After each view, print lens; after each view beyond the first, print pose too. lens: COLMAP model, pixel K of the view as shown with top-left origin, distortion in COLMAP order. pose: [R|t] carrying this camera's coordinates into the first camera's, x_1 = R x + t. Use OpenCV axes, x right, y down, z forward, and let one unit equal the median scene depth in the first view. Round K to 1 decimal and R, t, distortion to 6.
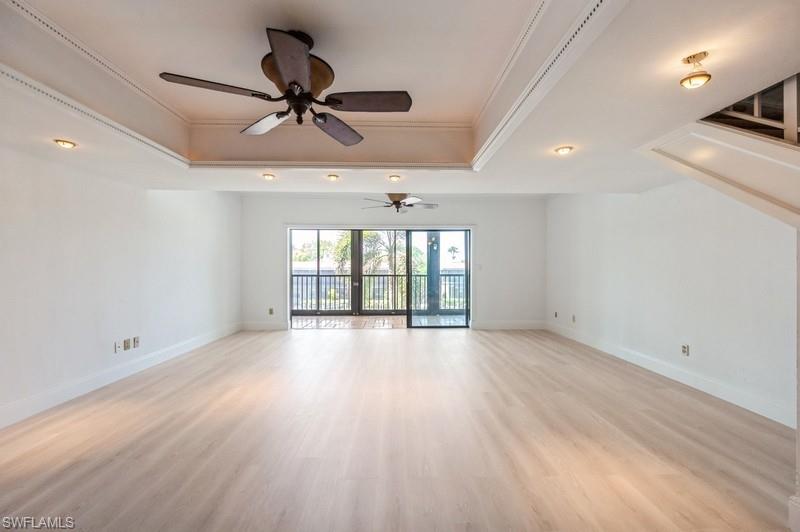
lens RADIAL K [[310.1, 0, 398.8], [0, 310.1, 267.2], [0, 0, 1]] dist [0.000524, 0.000034]
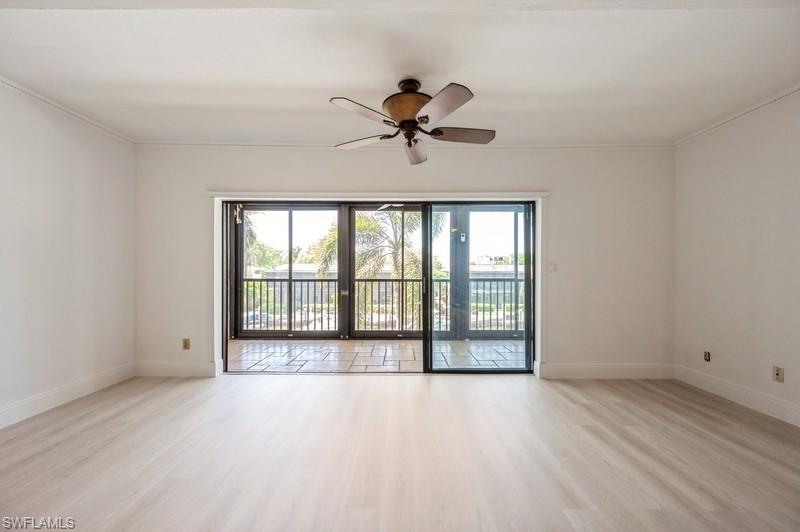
lens RADIAL K [[310.1, 0, 400.6], [0, 310.1, 270.6], [0, 0, 1]] dist [0.000524, 0.000034]
pose [[0.999877, 0.000403, -0.015667, -0.005809], [-0.000358, 0.999996, 0.002825, 0.003665], [0.015668, -0.002819, 0.999873, 0.322479]]
